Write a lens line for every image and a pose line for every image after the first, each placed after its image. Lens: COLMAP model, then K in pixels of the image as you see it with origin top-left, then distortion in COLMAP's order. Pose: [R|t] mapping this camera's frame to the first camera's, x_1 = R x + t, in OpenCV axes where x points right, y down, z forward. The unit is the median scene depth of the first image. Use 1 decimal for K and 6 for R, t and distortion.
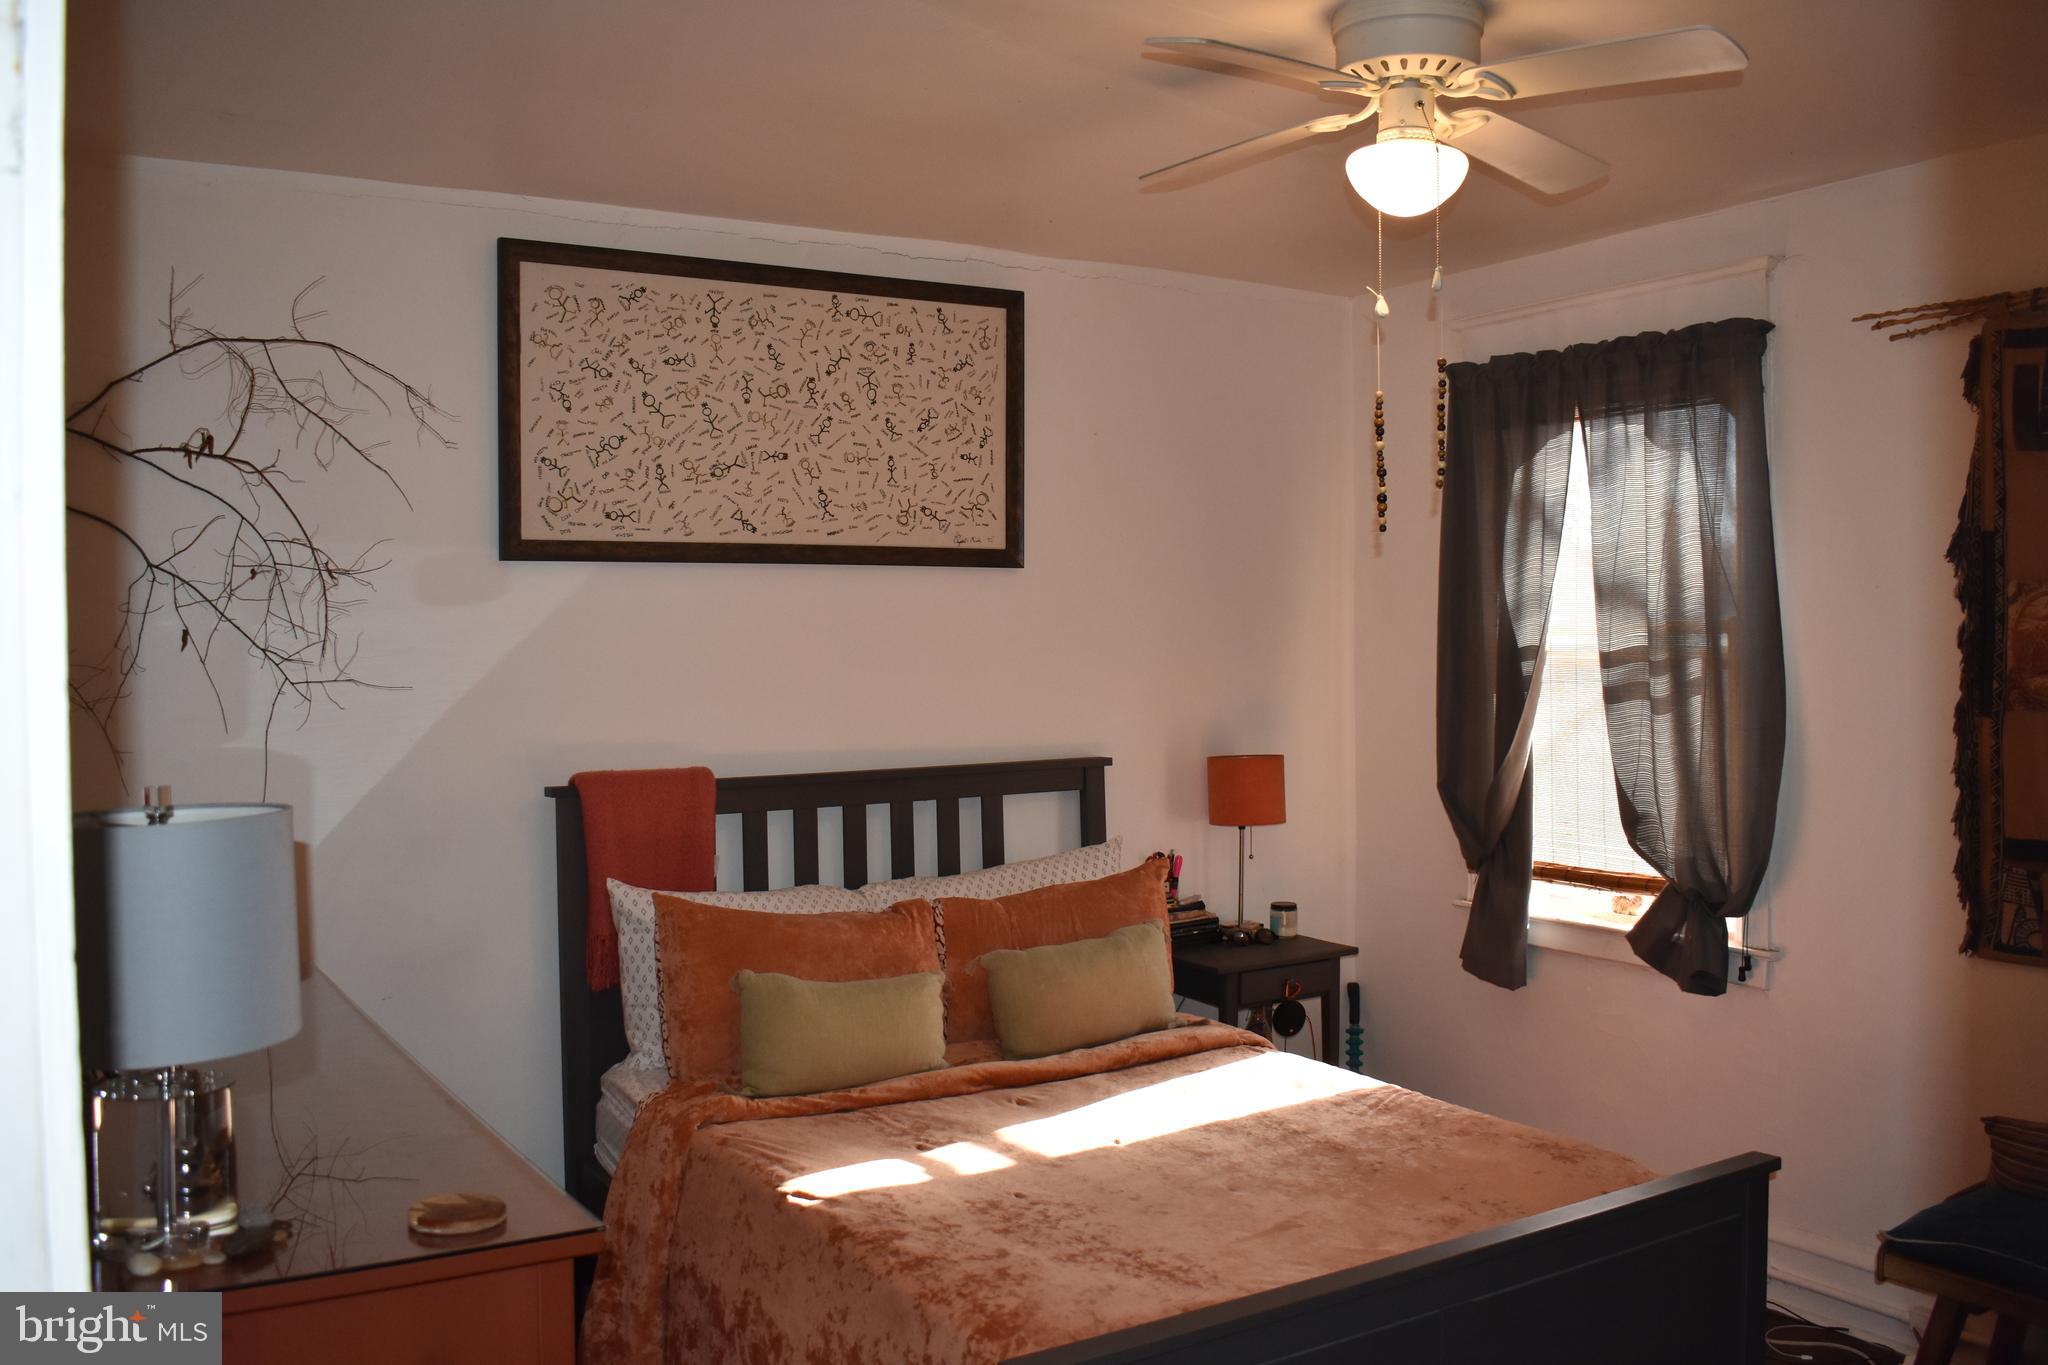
lens RADIAL K [[1777.2, 0, 1024.0], [0, 1777.2, 680.7], [0, 0, 1]] dist [-0.092572, -0.006750]
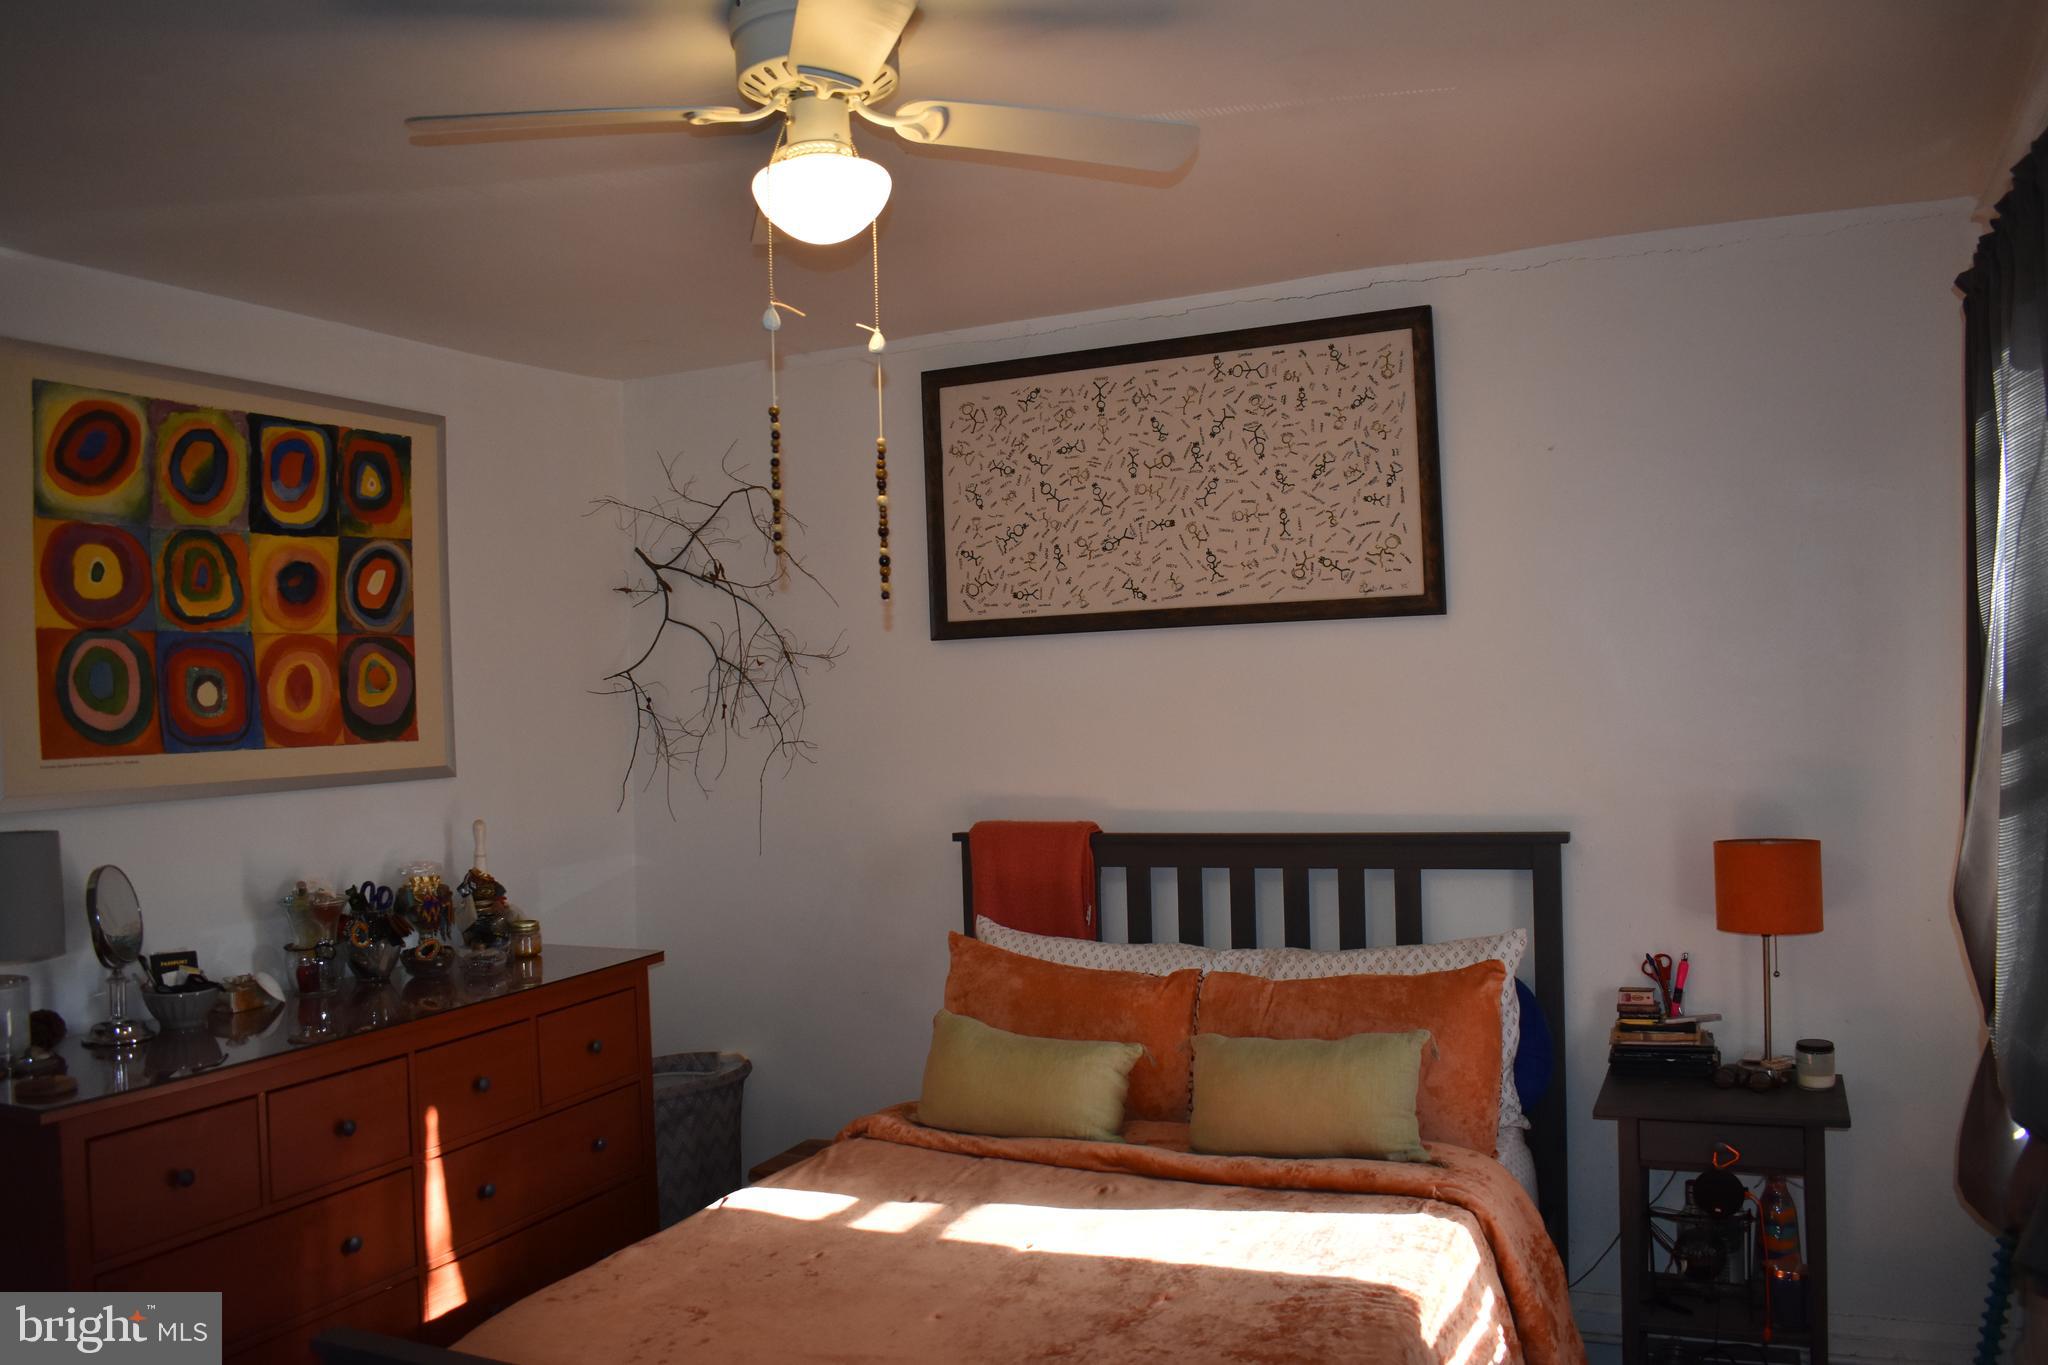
lens RADIAL K [[1623.1, 0, 1025.1], [0, 1623.1, 680.8], [0, 0, 1]] dist [-0.093179, -0.003027]
pose [[0.534983, -0.018243, -0.844666, 0.627729], [0.008561, 0.999833, -0.016172, -0.021179], [0.844820, 0.001421, 0.535049, 0.435416]]
